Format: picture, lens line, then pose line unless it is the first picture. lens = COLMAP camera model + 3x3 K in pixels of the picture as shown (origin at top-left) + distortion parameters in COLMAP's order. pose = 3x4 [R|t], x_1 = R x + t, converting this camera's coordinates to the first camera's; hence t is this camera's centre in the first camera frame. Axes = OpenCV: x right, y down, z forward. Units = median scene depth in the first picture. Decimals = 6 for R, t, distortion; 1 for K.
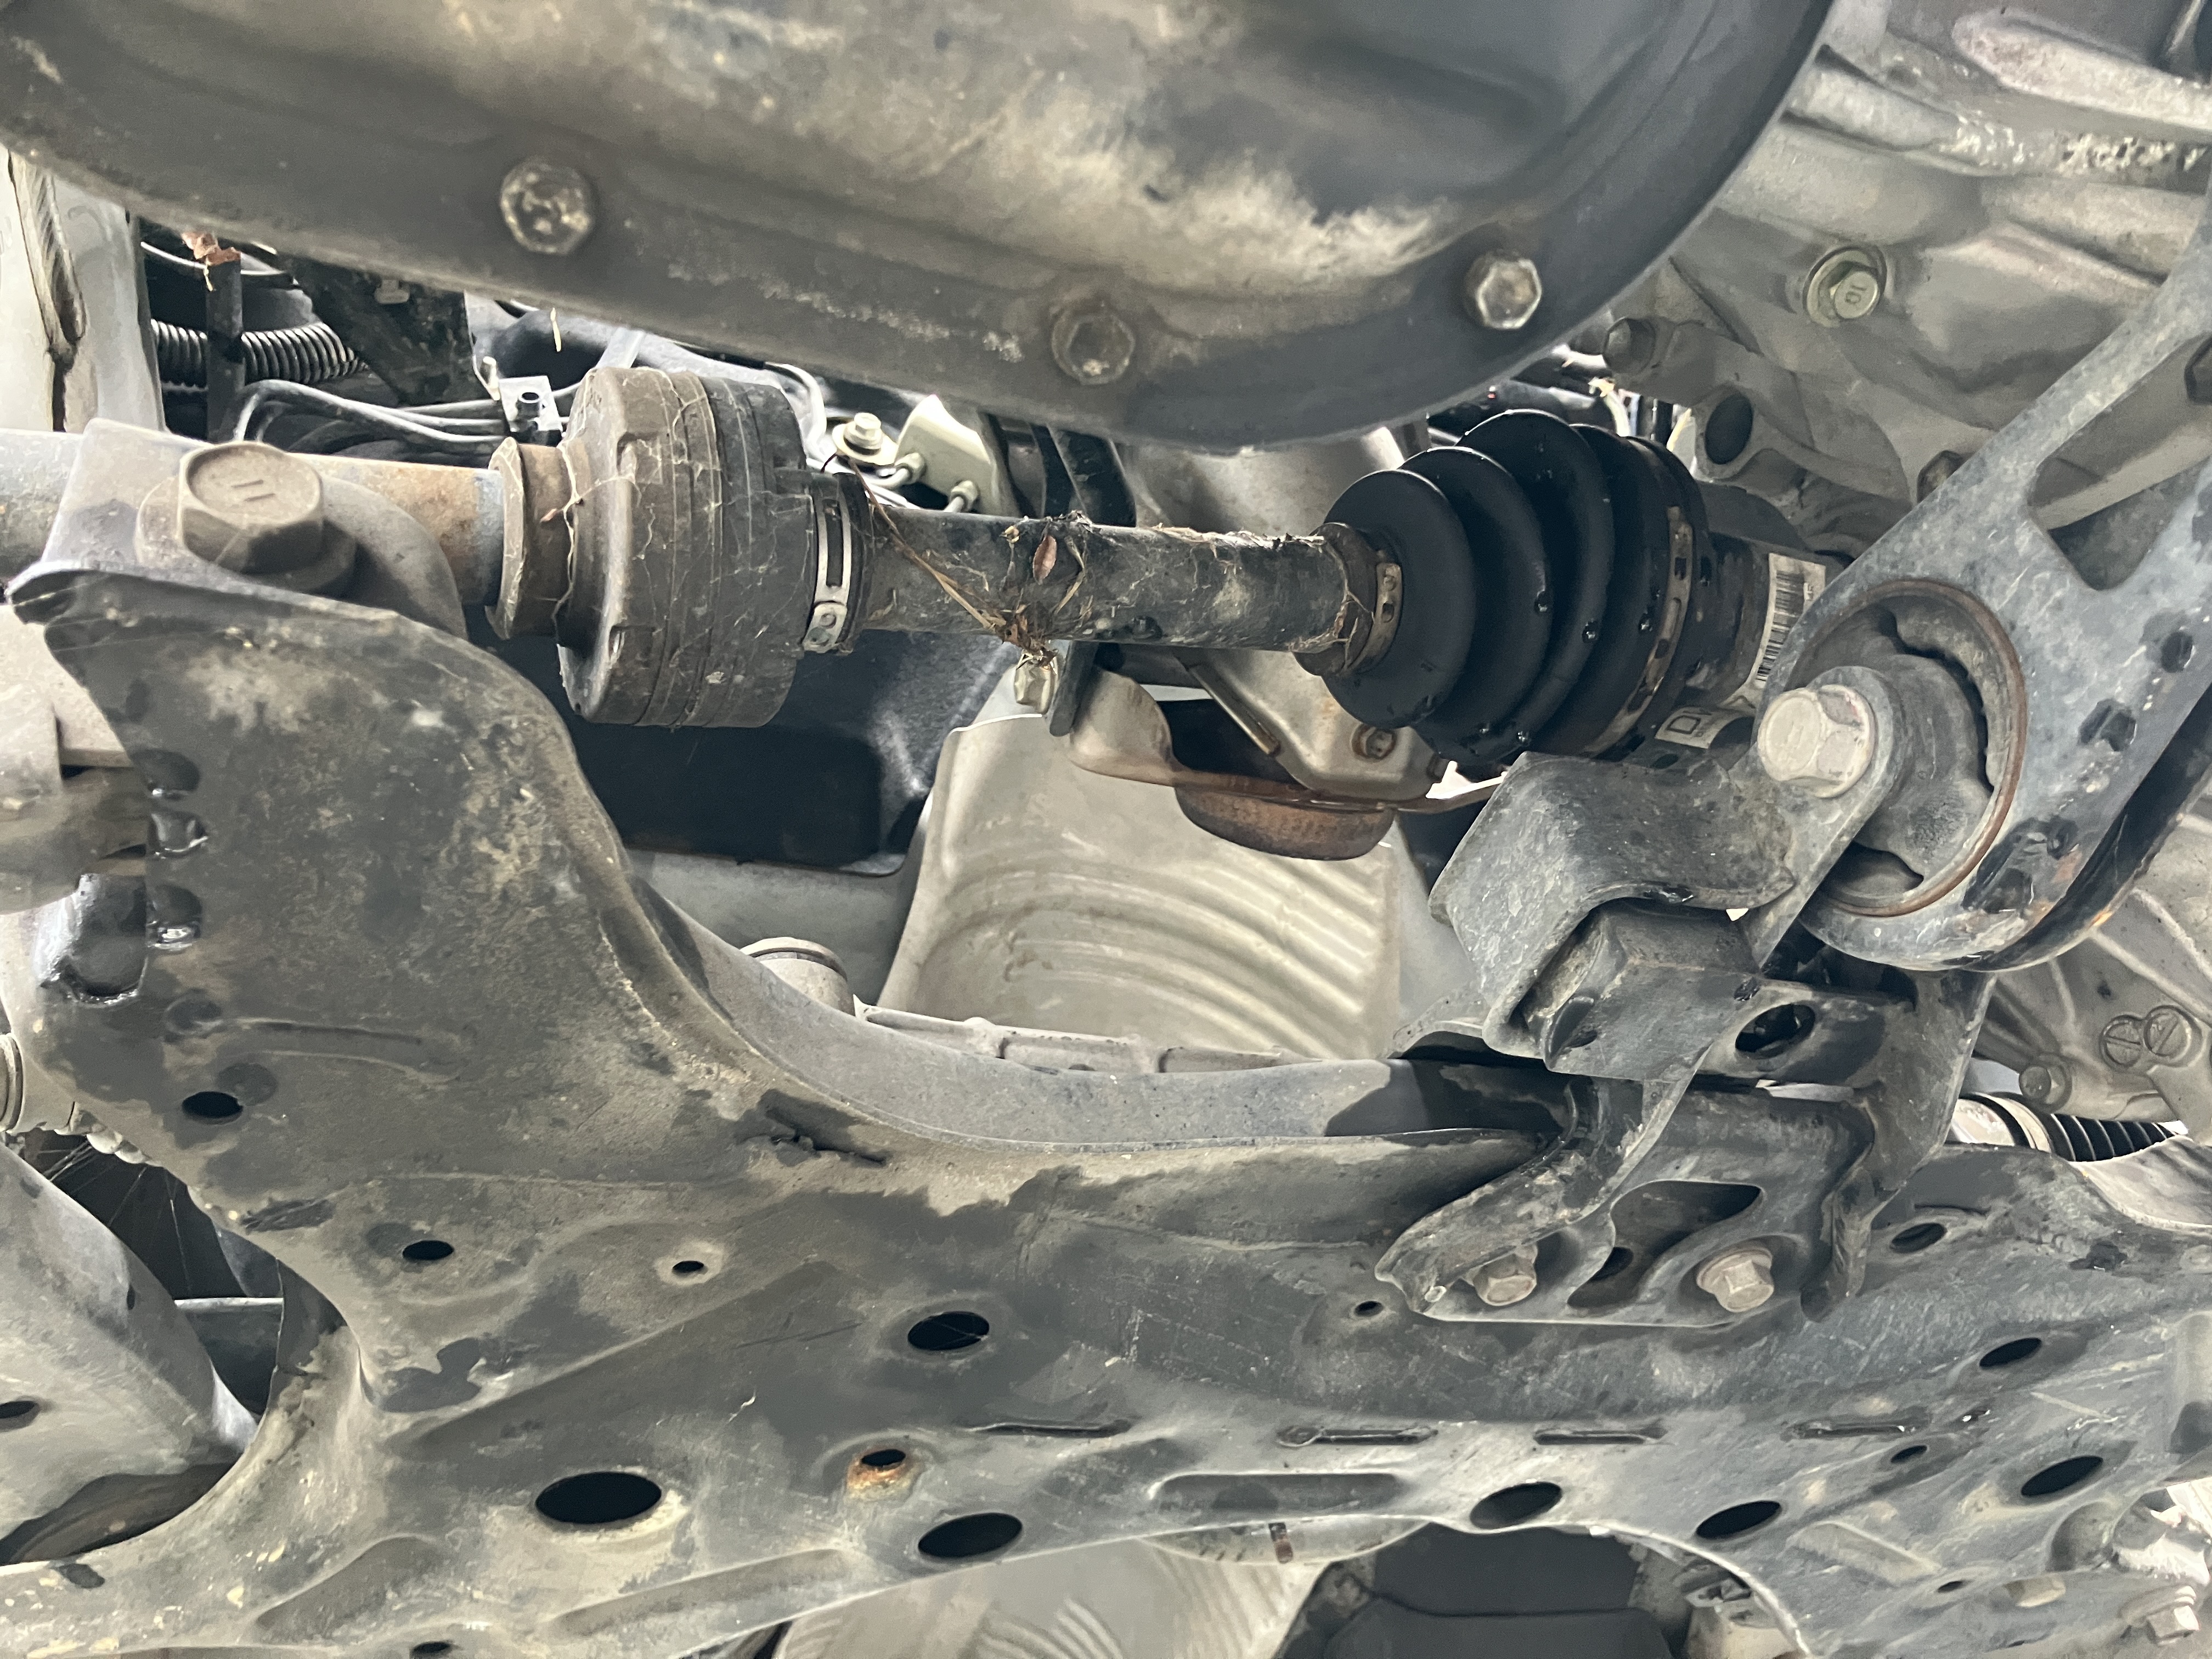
lens RADIAL K [[1819.4, 0, 1155.0], [0, 1819.4, 821.9], [0, 0, 1]] dist [-0.001454, 0.017265]
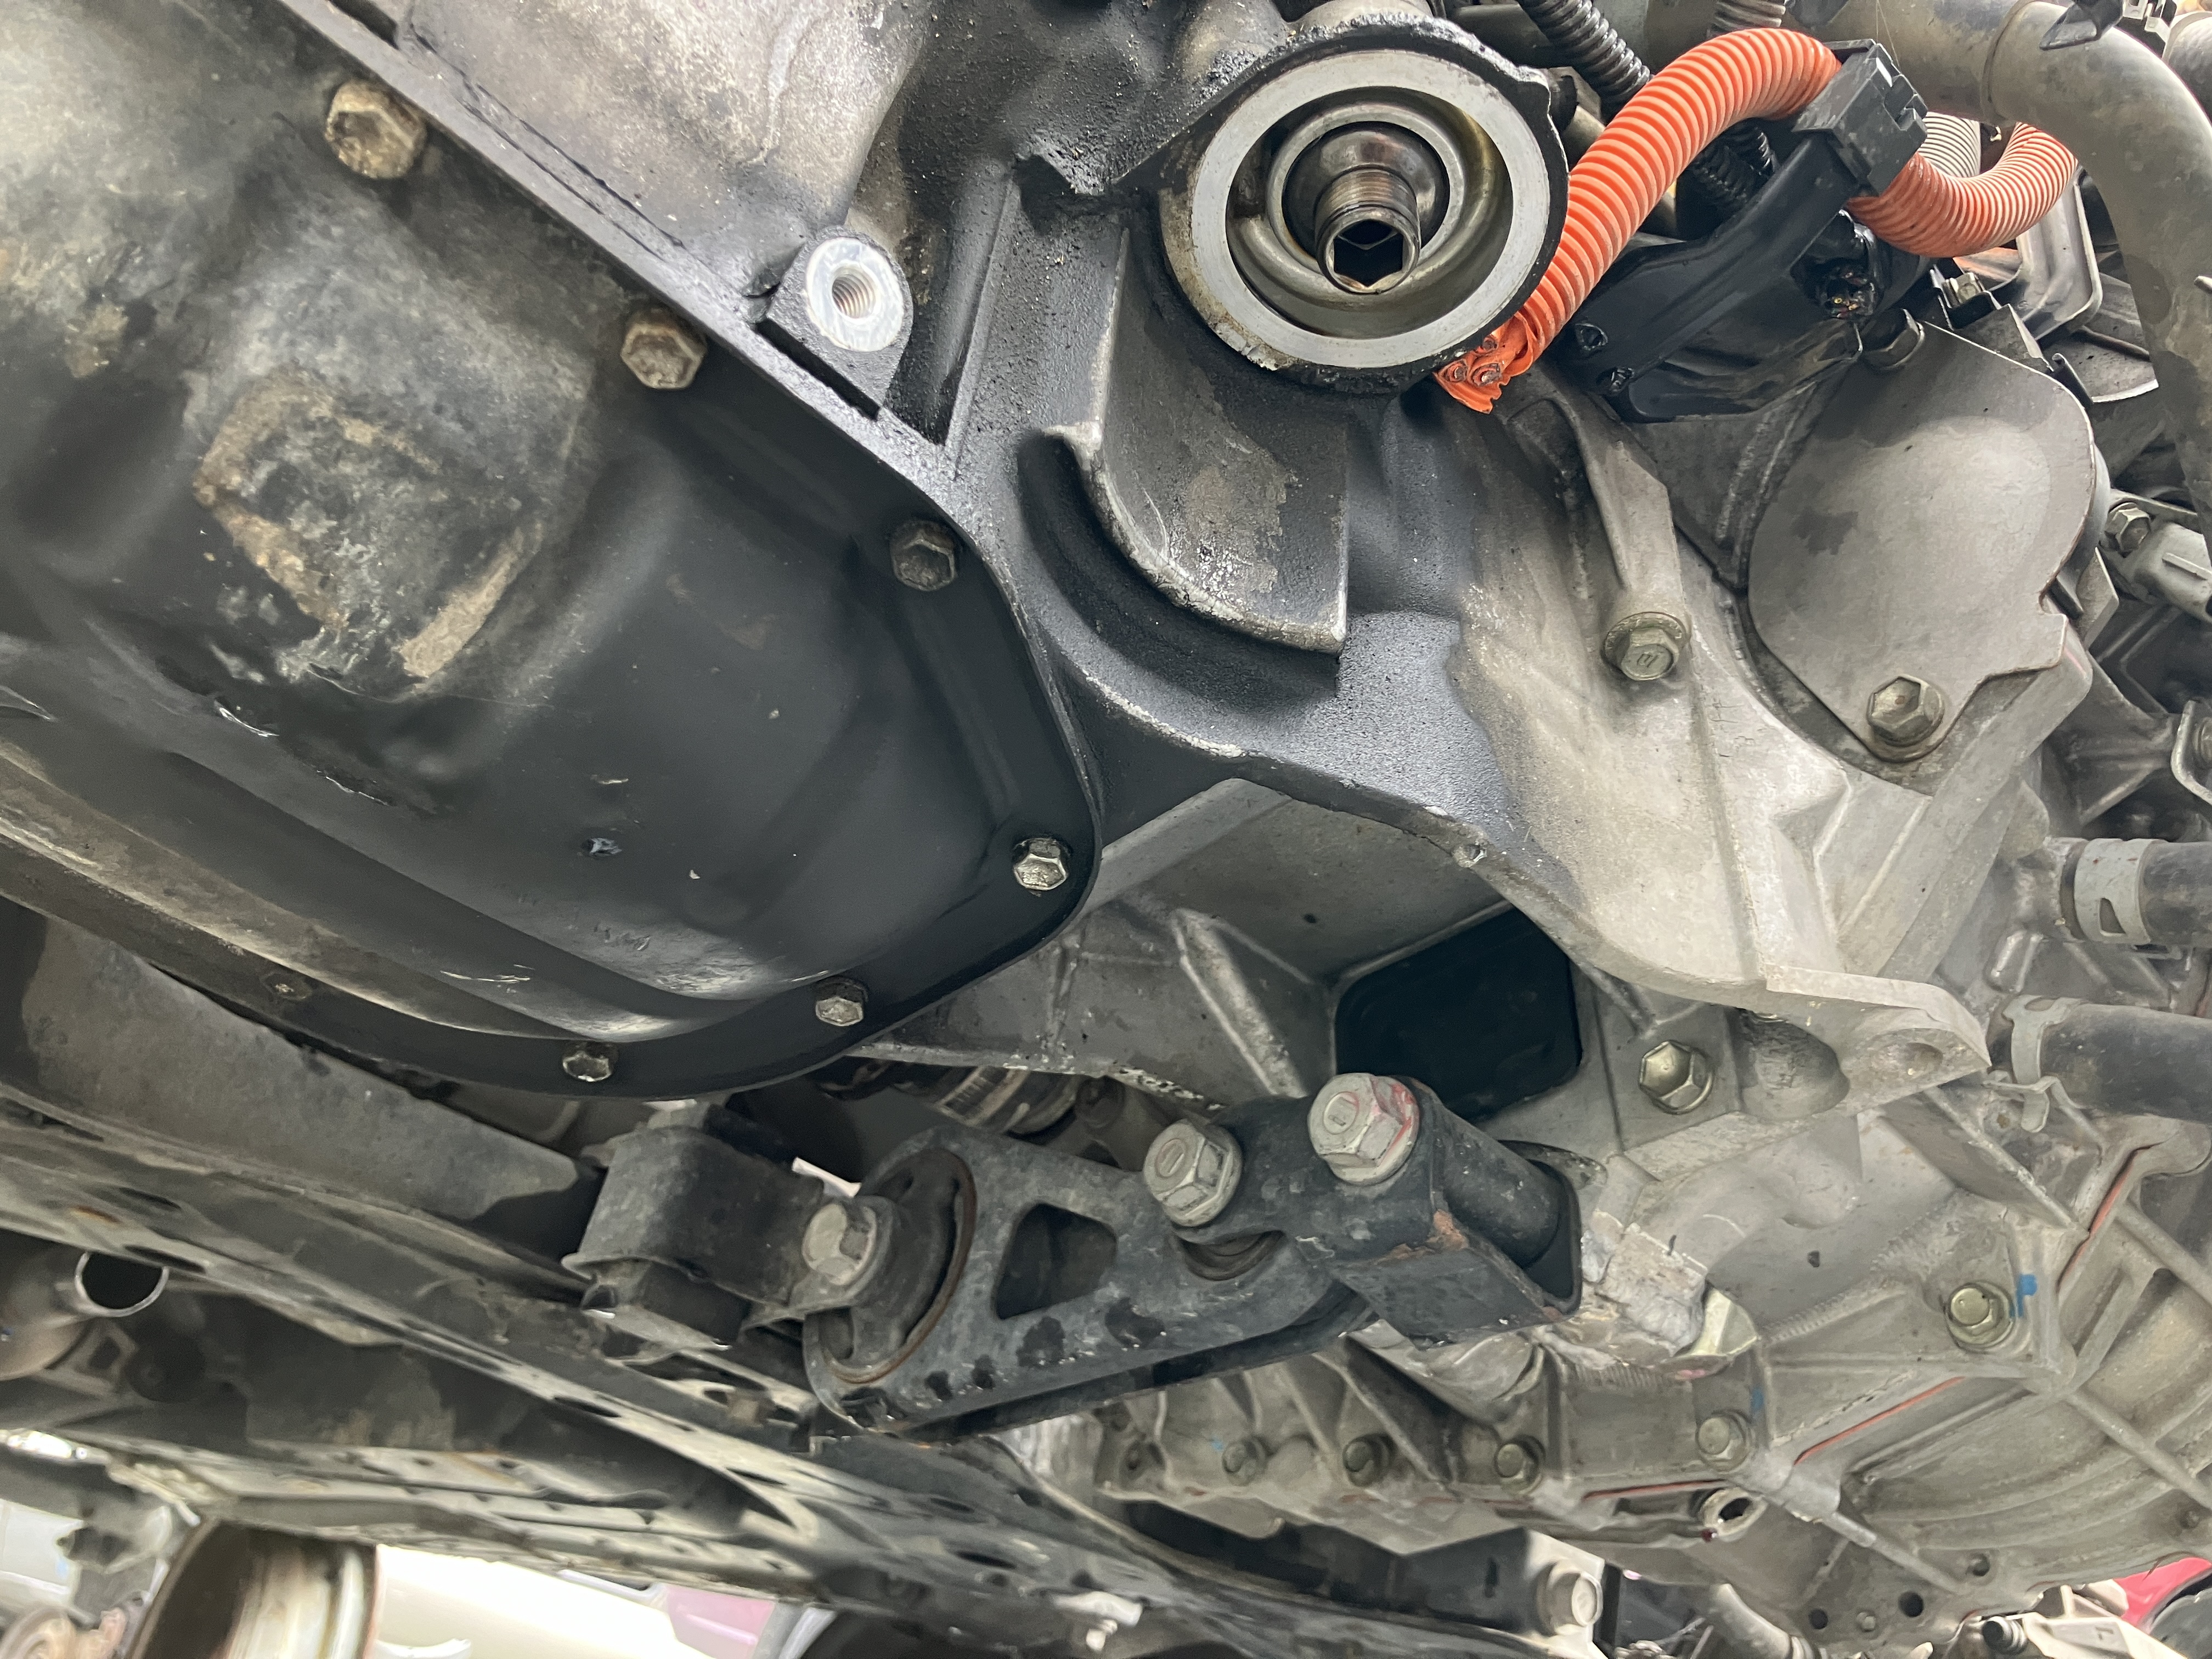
lens RADIAL K [[1815.3, 0, 1157.0], [0, 1815.3, 811.5], [0, 0, 1]] dist [0.008735, -0.003576]
pose [[0.836565, 0.528720, 0.143580, 0.174144], [-0.547865, 0.808181, 0.216070, -0.689928], [-0.001799, -0.259419, 0.965763, -0.246518]]
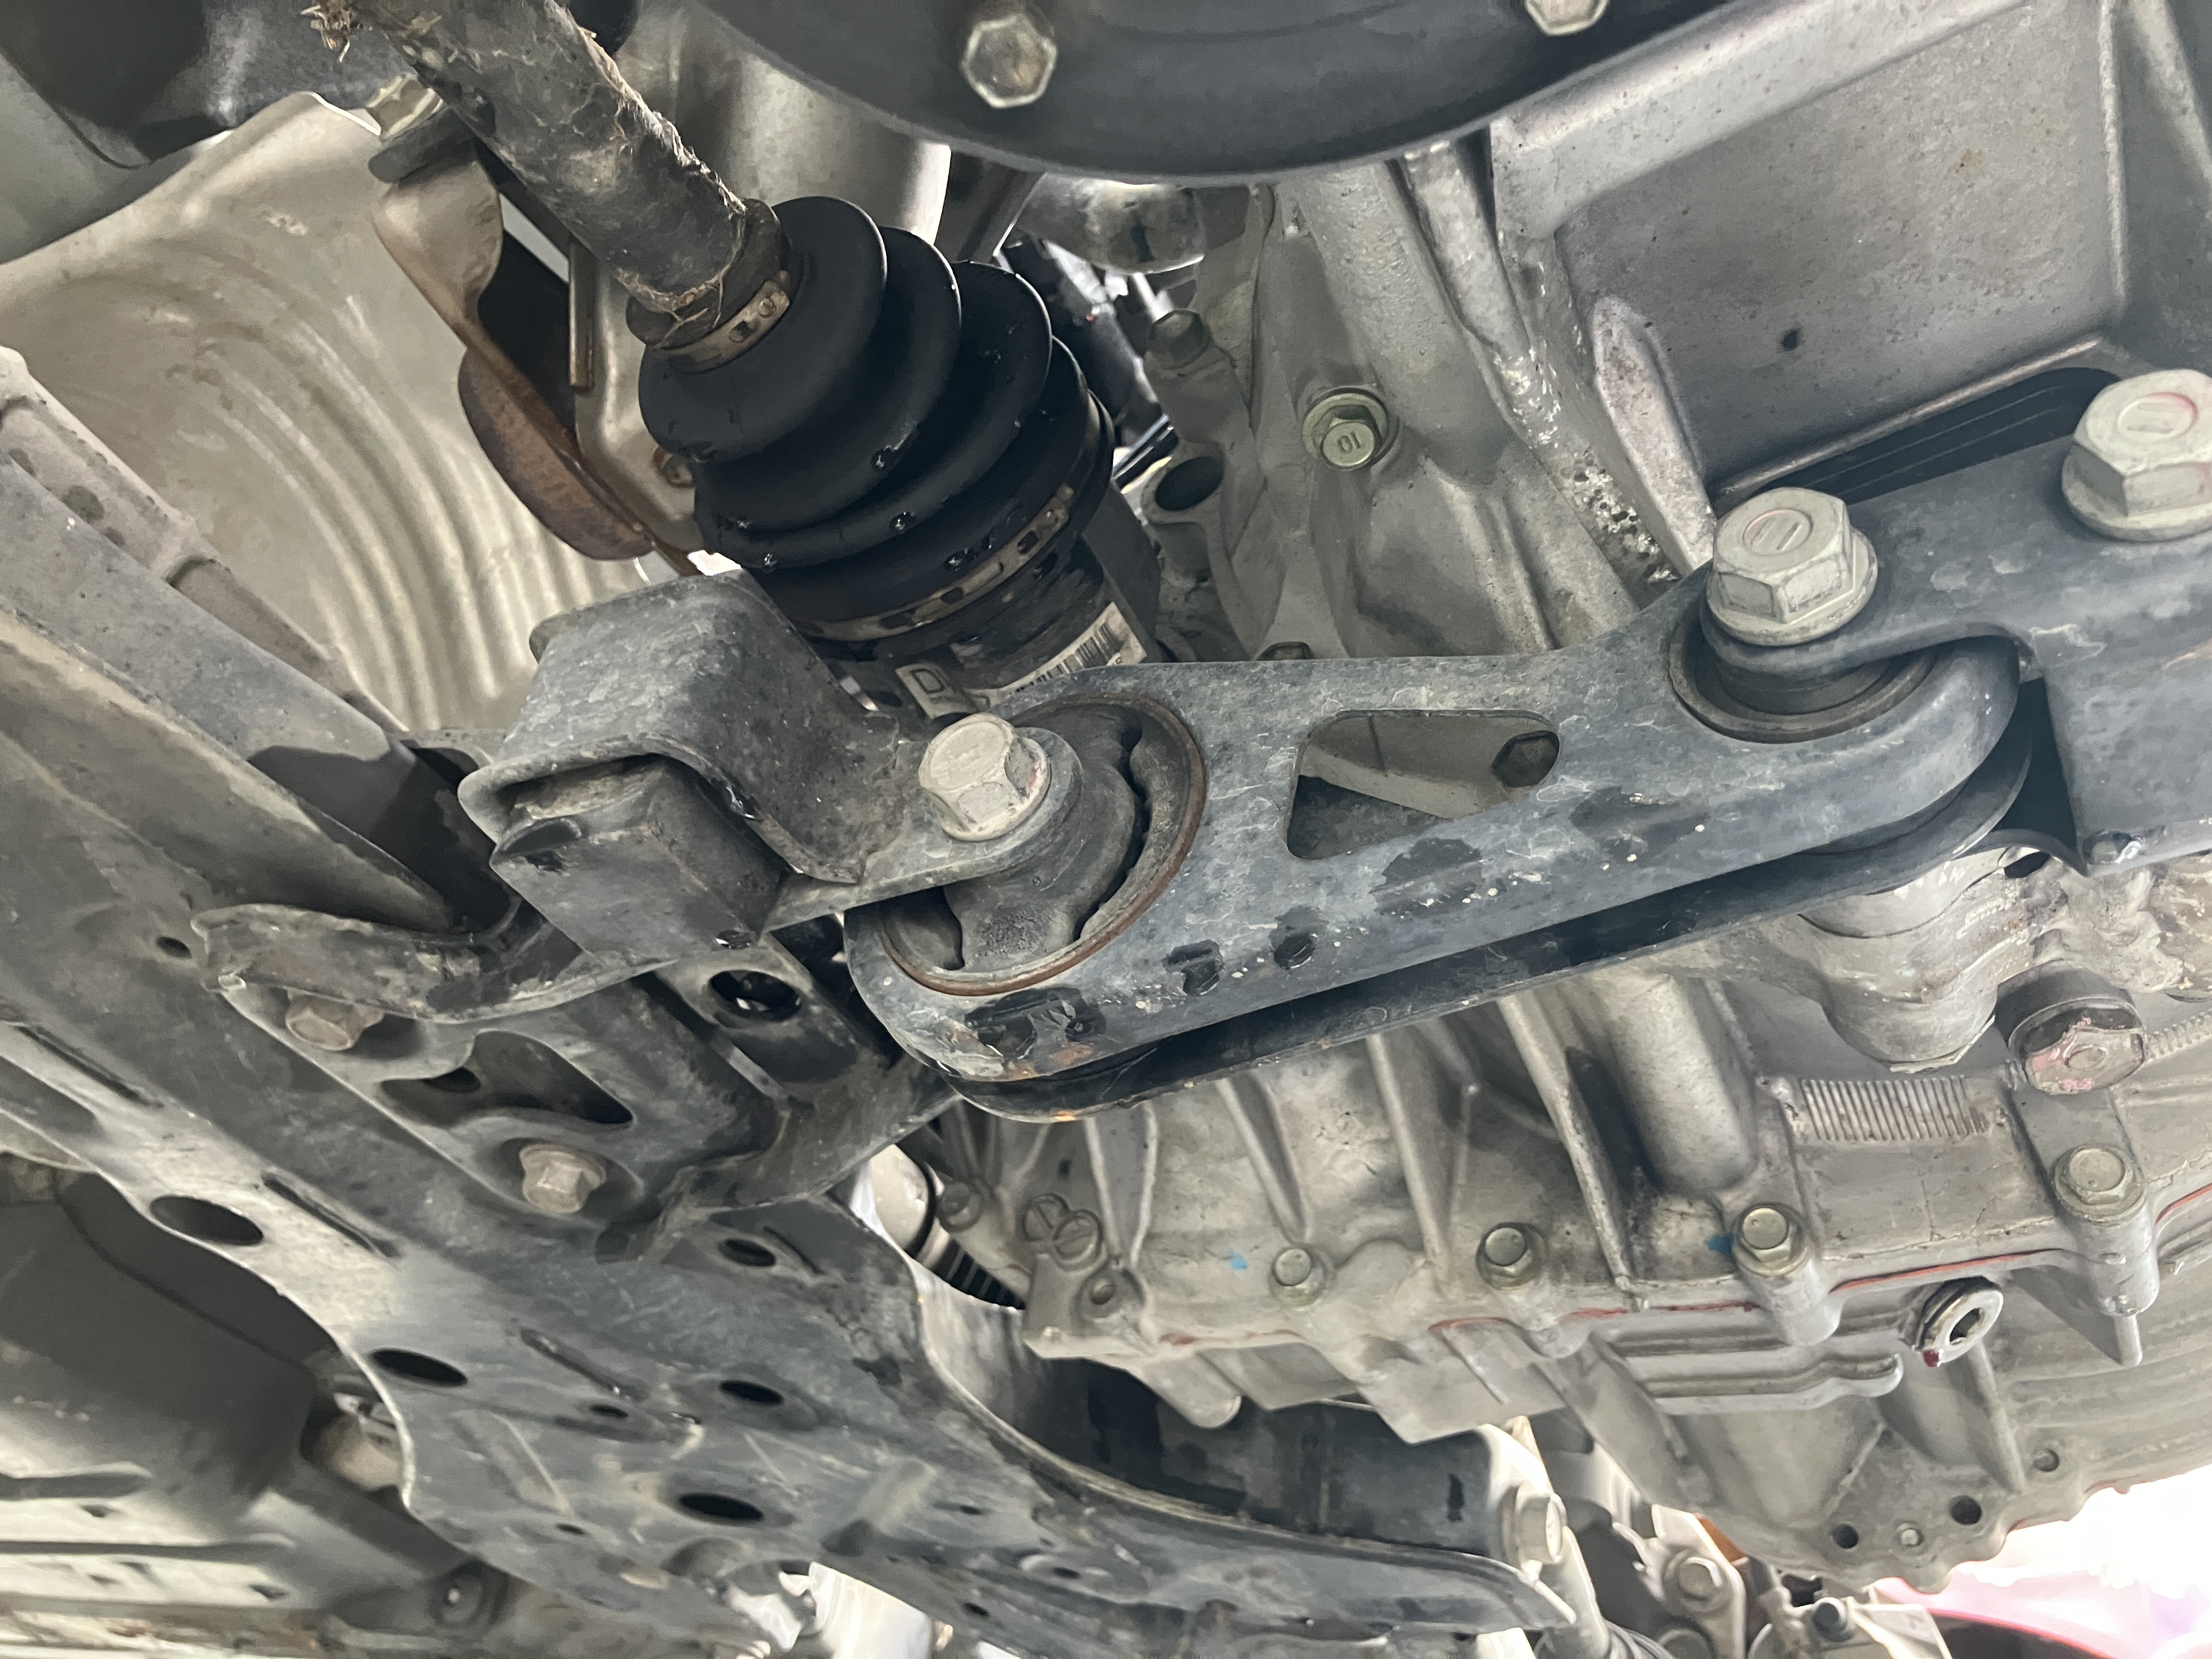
lens RADIAL K [[1794.7, 0, 1132.4], [0, 1794.7, 827.2], [0, 0, 1]] dist [0.068591, -0.120428]
pose [[0.687516, 0.640552, 0.342074, 0.119232], [-0.670750, 0.740666, -0.038833, -0.038806], [-0.278237, -0.202748, 0.938870, 0.140672]]
